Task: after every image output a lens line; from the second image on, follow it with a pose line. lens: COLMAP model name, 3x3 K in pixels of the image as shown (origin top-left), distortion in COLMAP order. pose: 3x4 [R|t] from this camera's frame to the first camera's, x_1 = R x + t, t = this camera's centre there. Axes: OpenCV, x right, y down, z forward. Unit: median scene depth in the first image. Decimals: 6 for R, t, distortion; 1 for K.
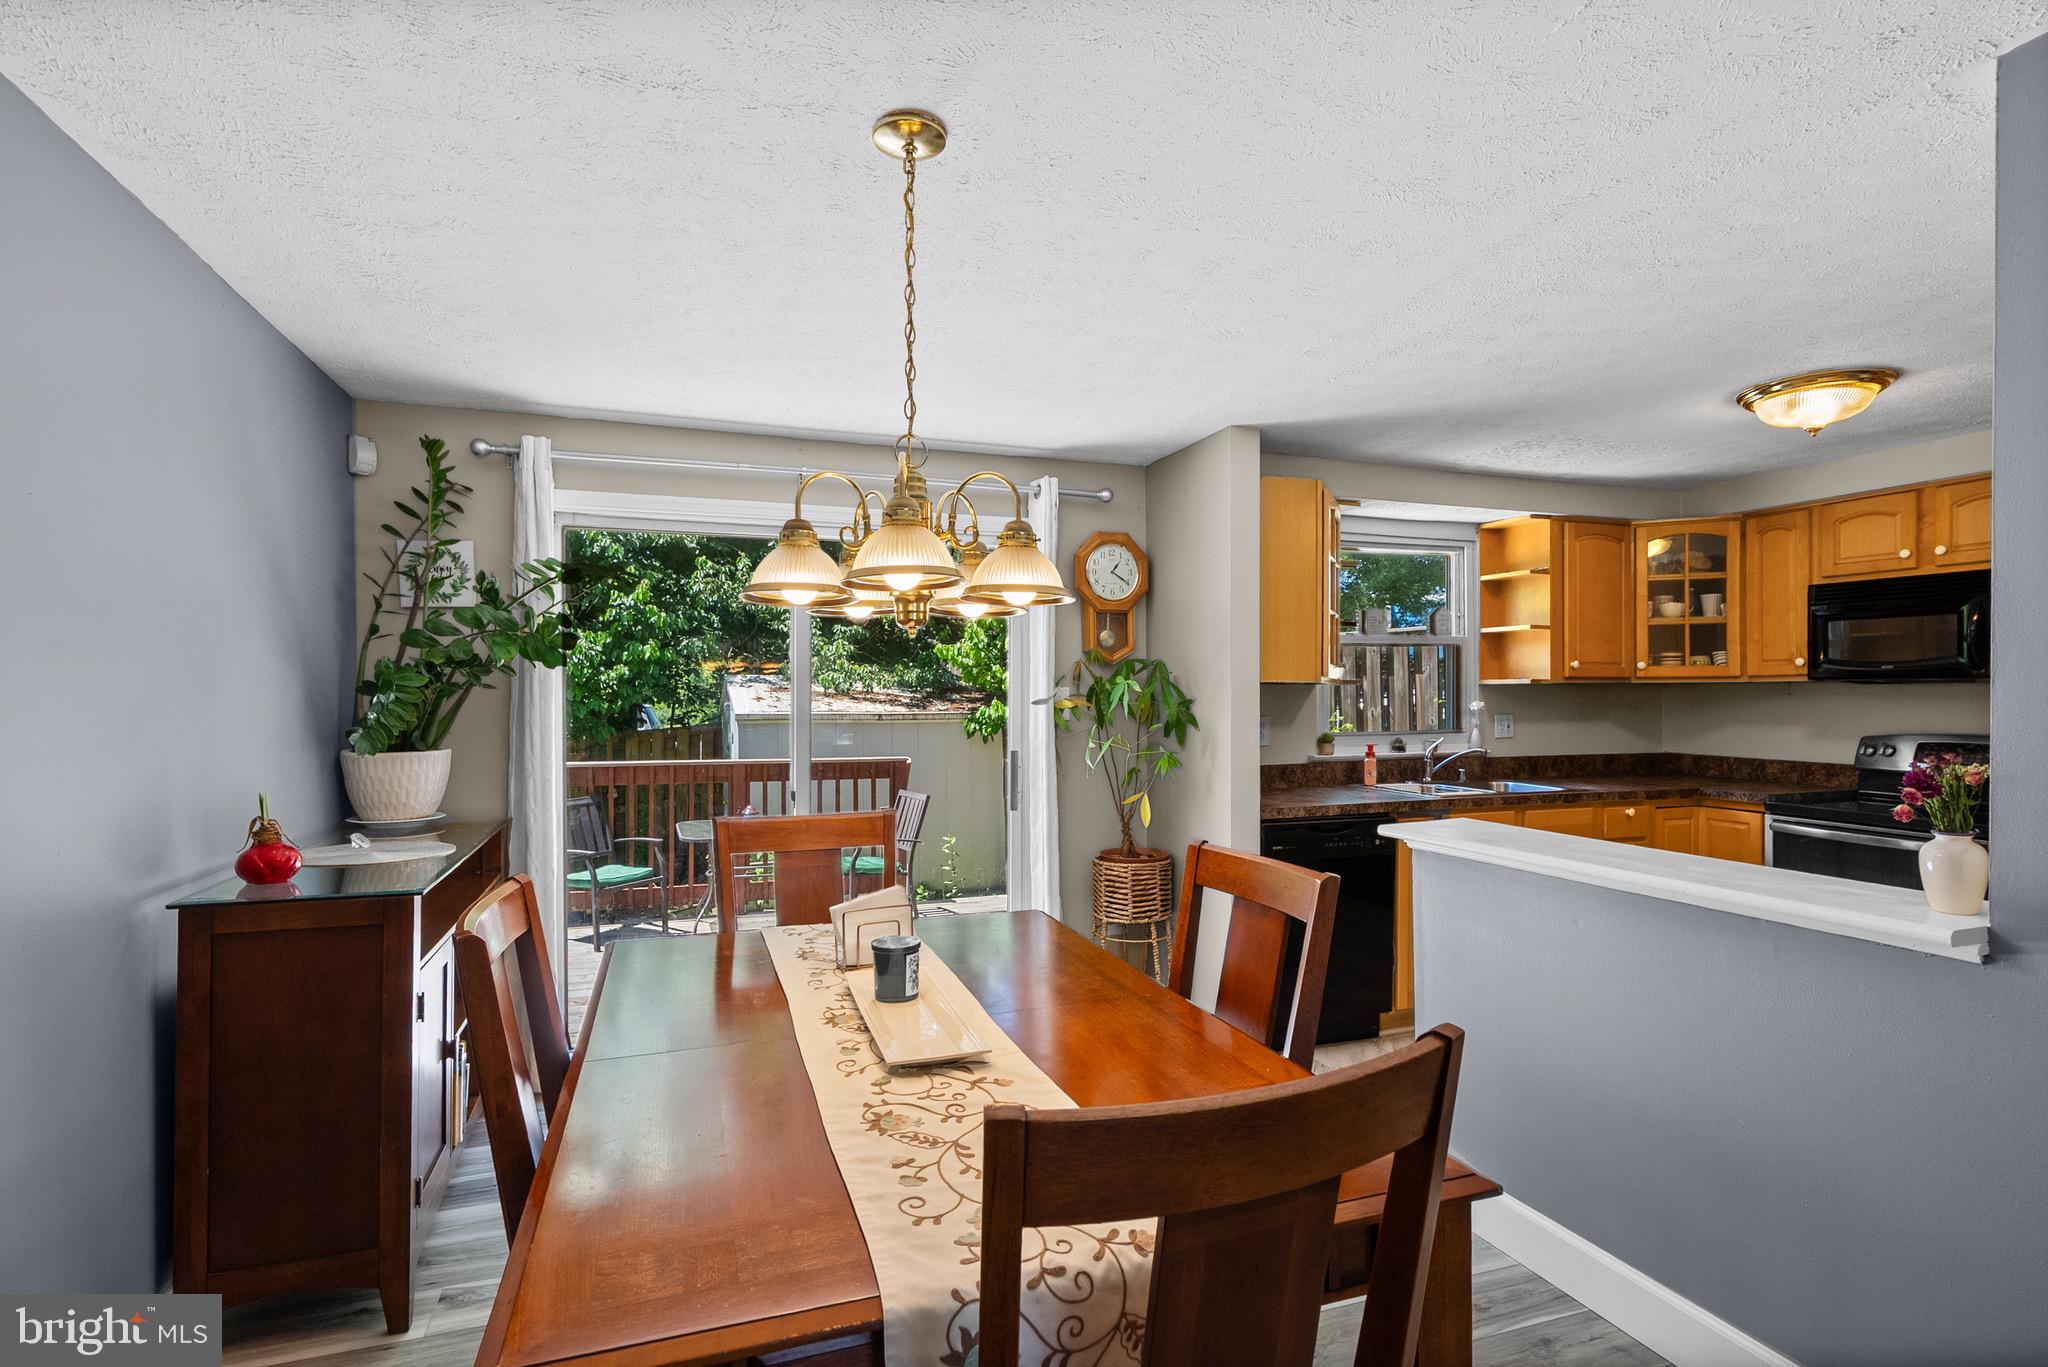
lens RADIAL K [[973.5, 0, 1016.1], [0, 973.5, 690.1], [0, 0, 1]] dist [0.000215, 0.000168]
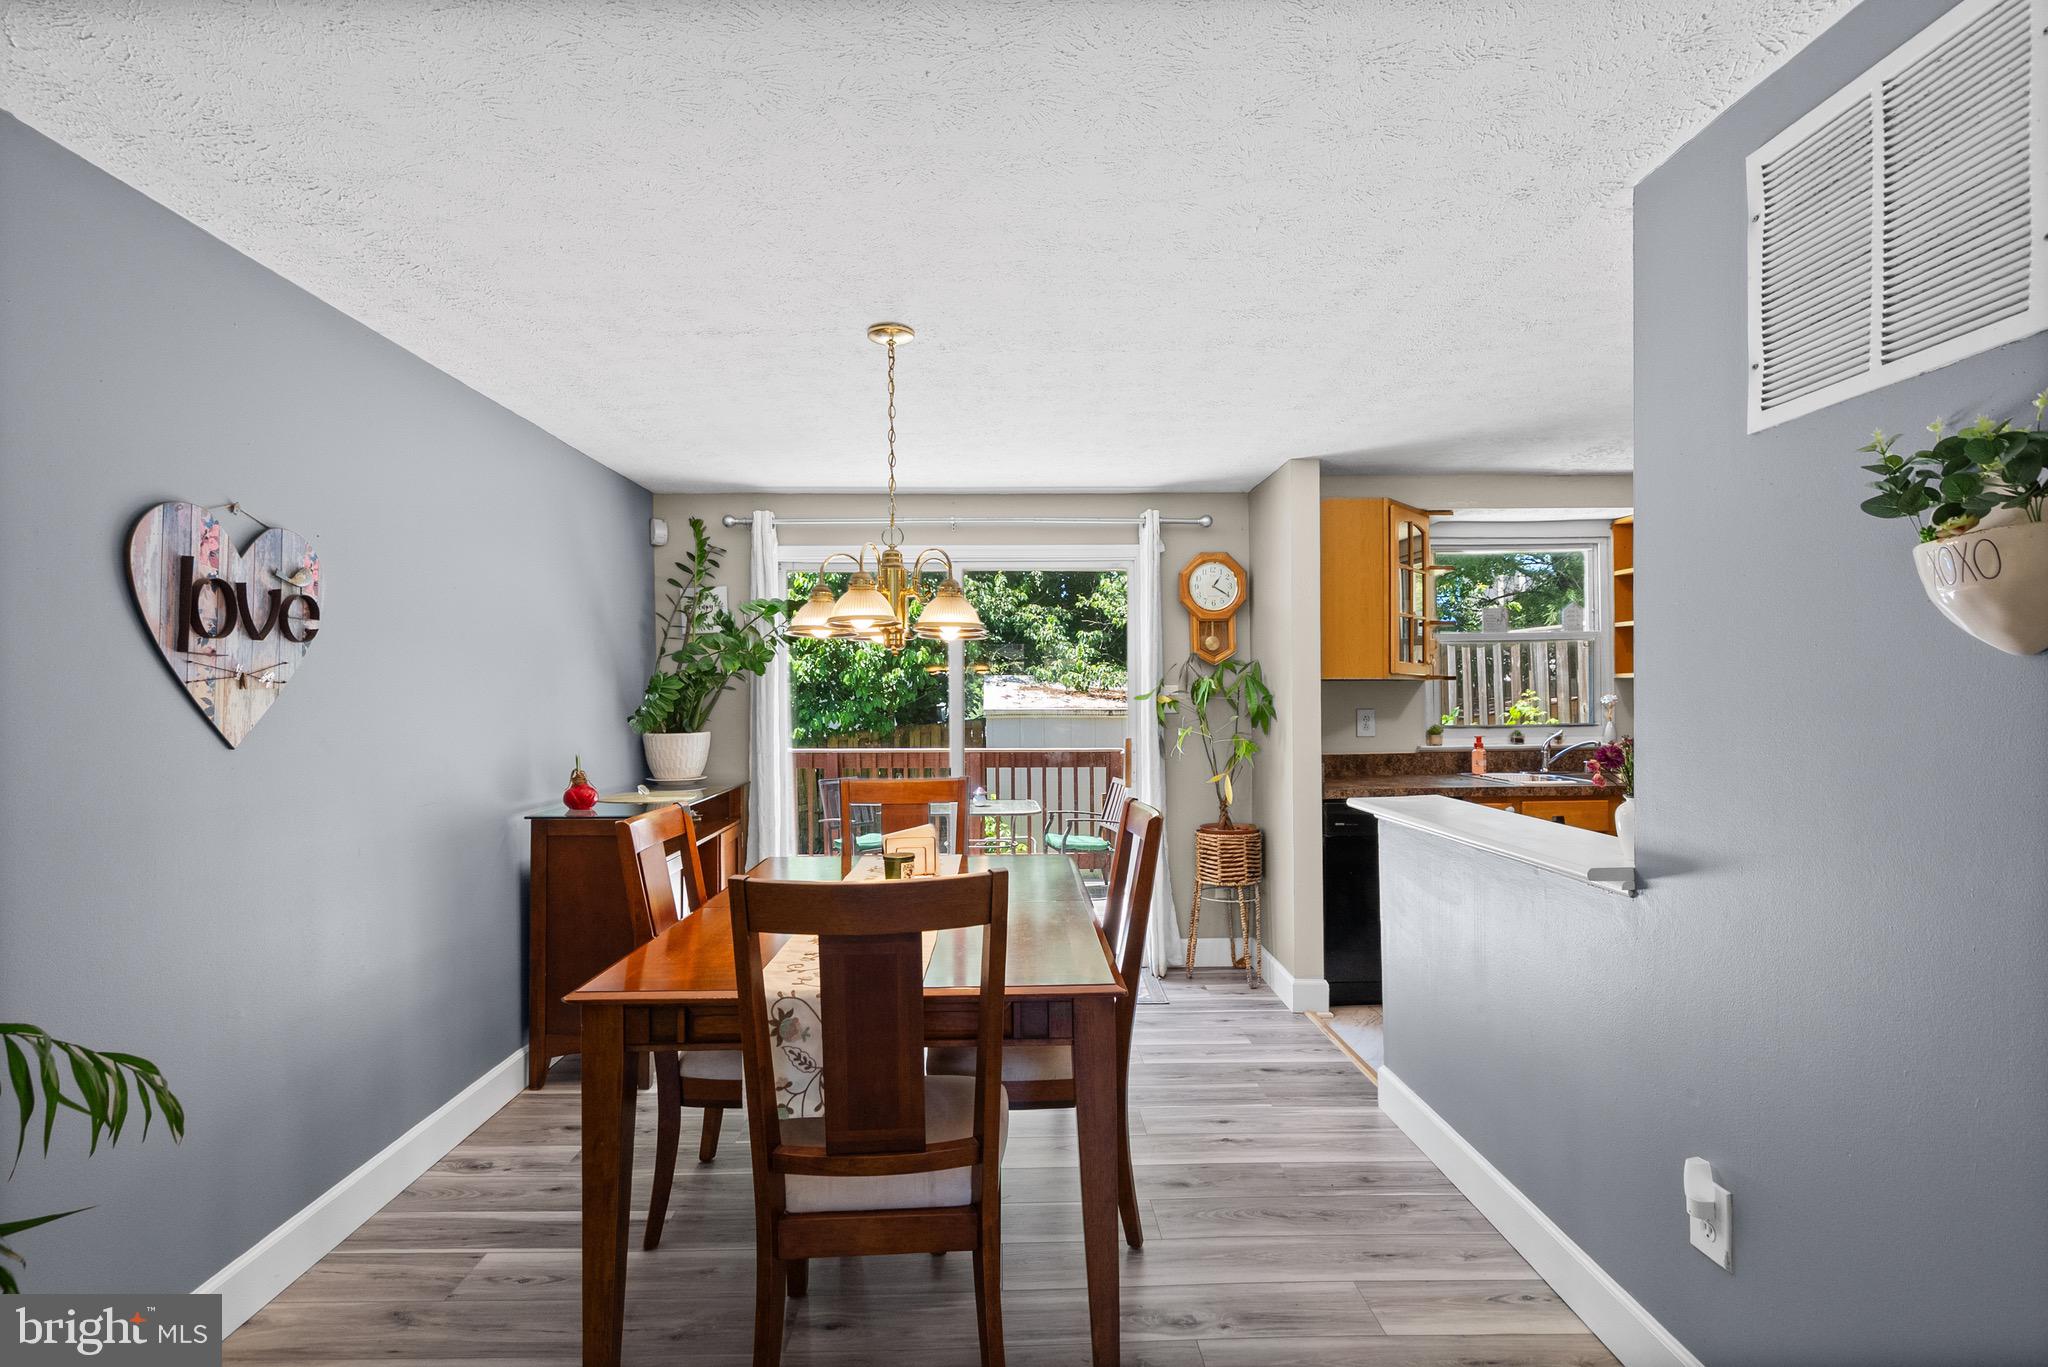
lens RADIAL K [[961.6, 0, 1024.0], [0, 961.6, 683.5], [0, 0, 1]] dist [-0.002740, -0.000343]
pose [[0.951828, -0.009352, -0.306491, 0.235293], [0.007984, 0.999952, -0.005717, 0.000391], [0.306529, 0.002995, 0.951857, -0.167656]]
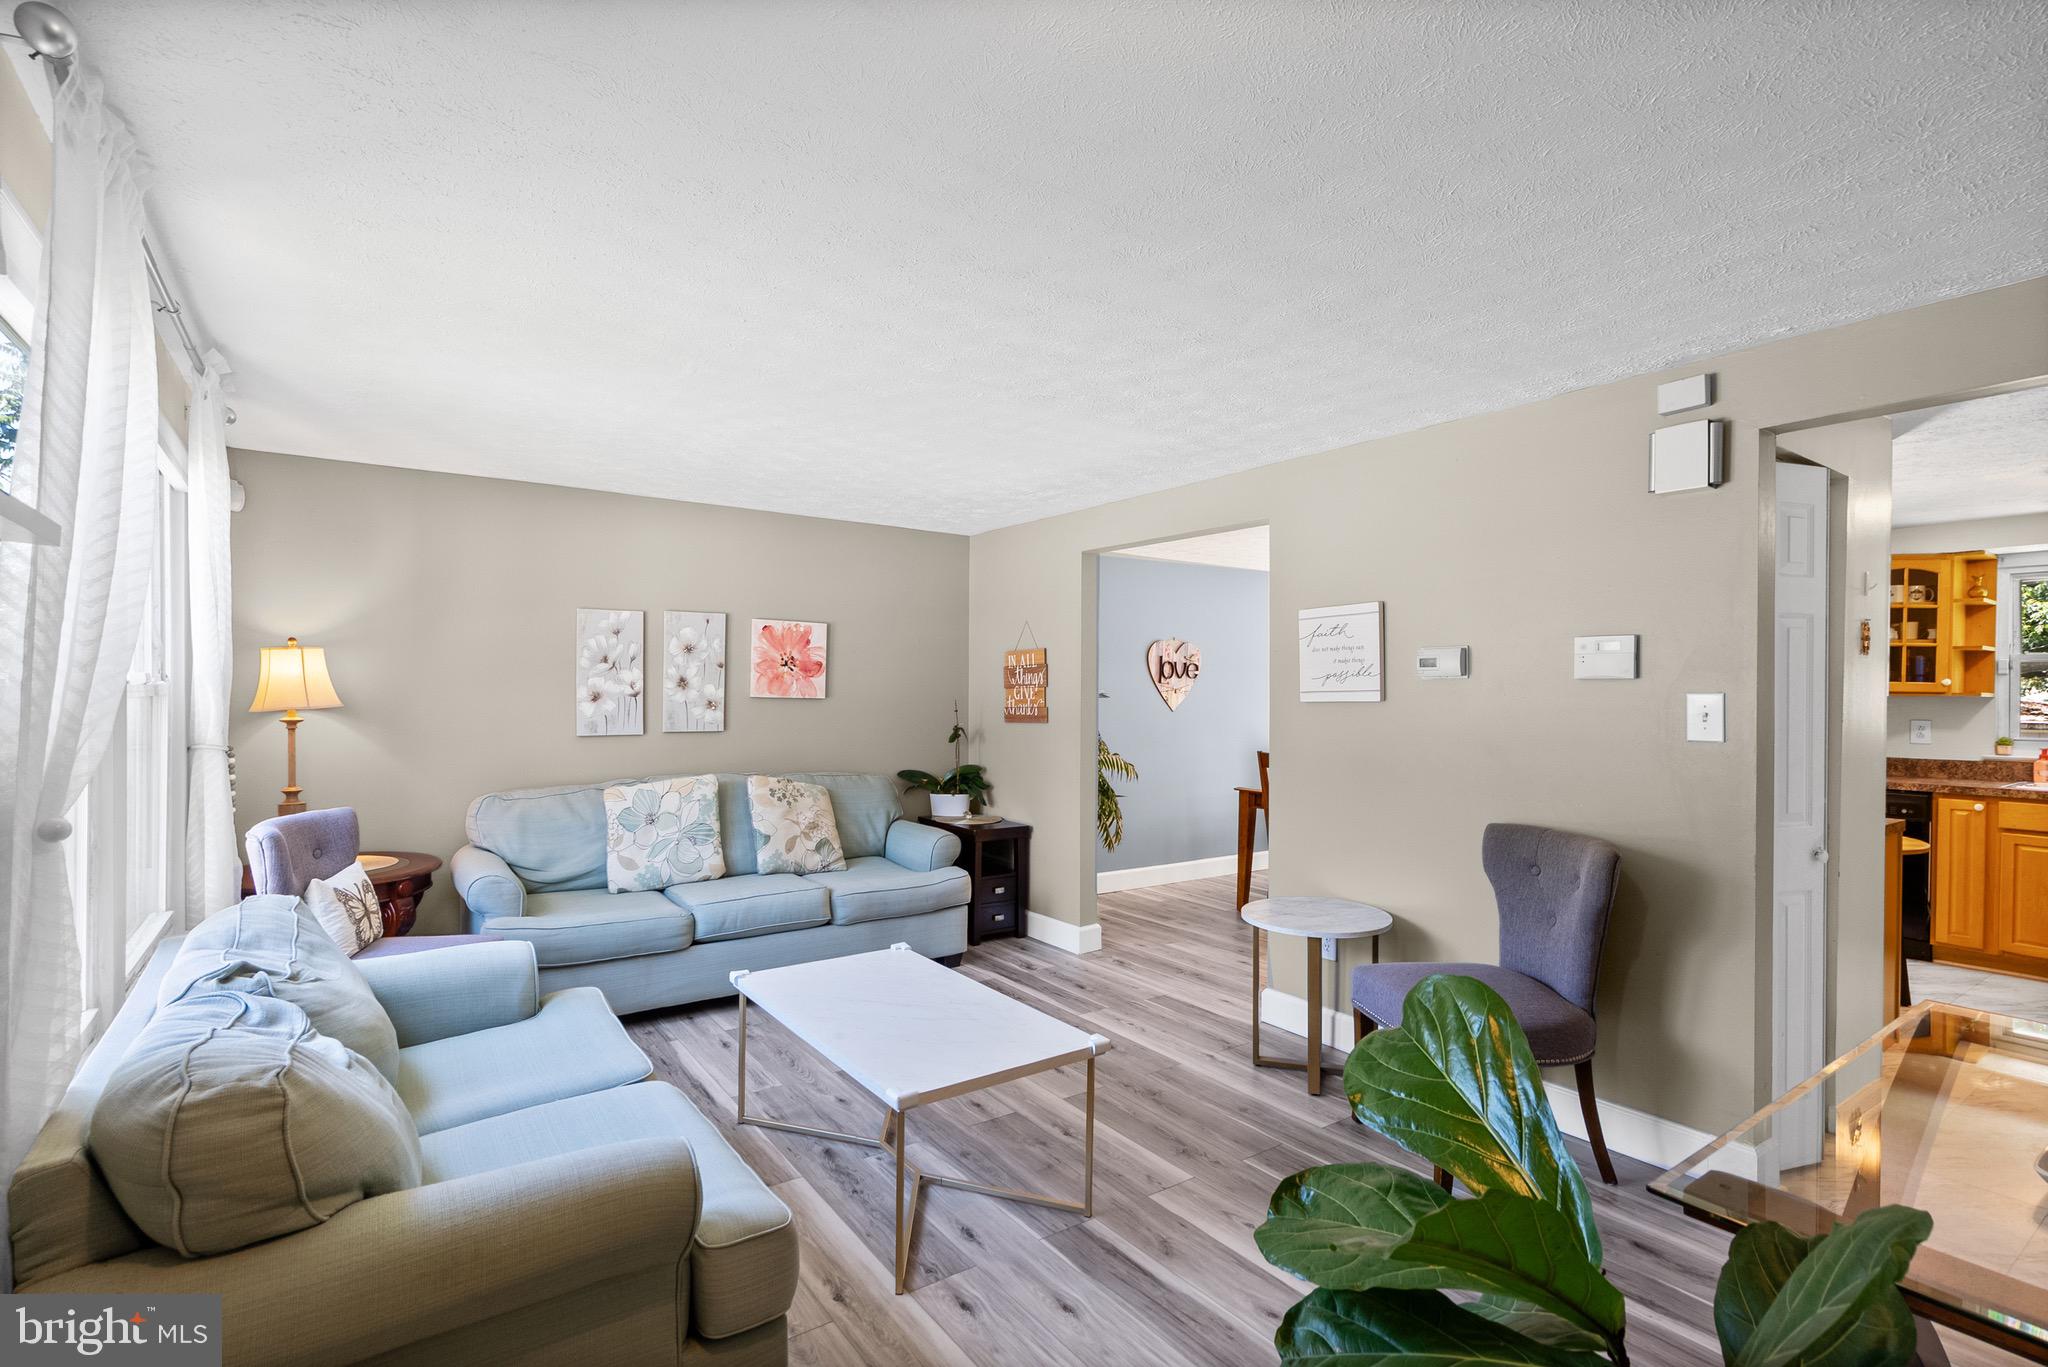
lens RADIAL K [[955.7, 0, 1019.7], [0, 955.7, 695.0], [0, 0, 1]] dist [-0.001121, 0.000178]
pose [[0.272071, 0.002825, -0.962273, 1.244029], [-0.007211, 0.999974, 0.000897, 0.000002], [0.962250, 0.006695, 0.272084, -0.538039]]
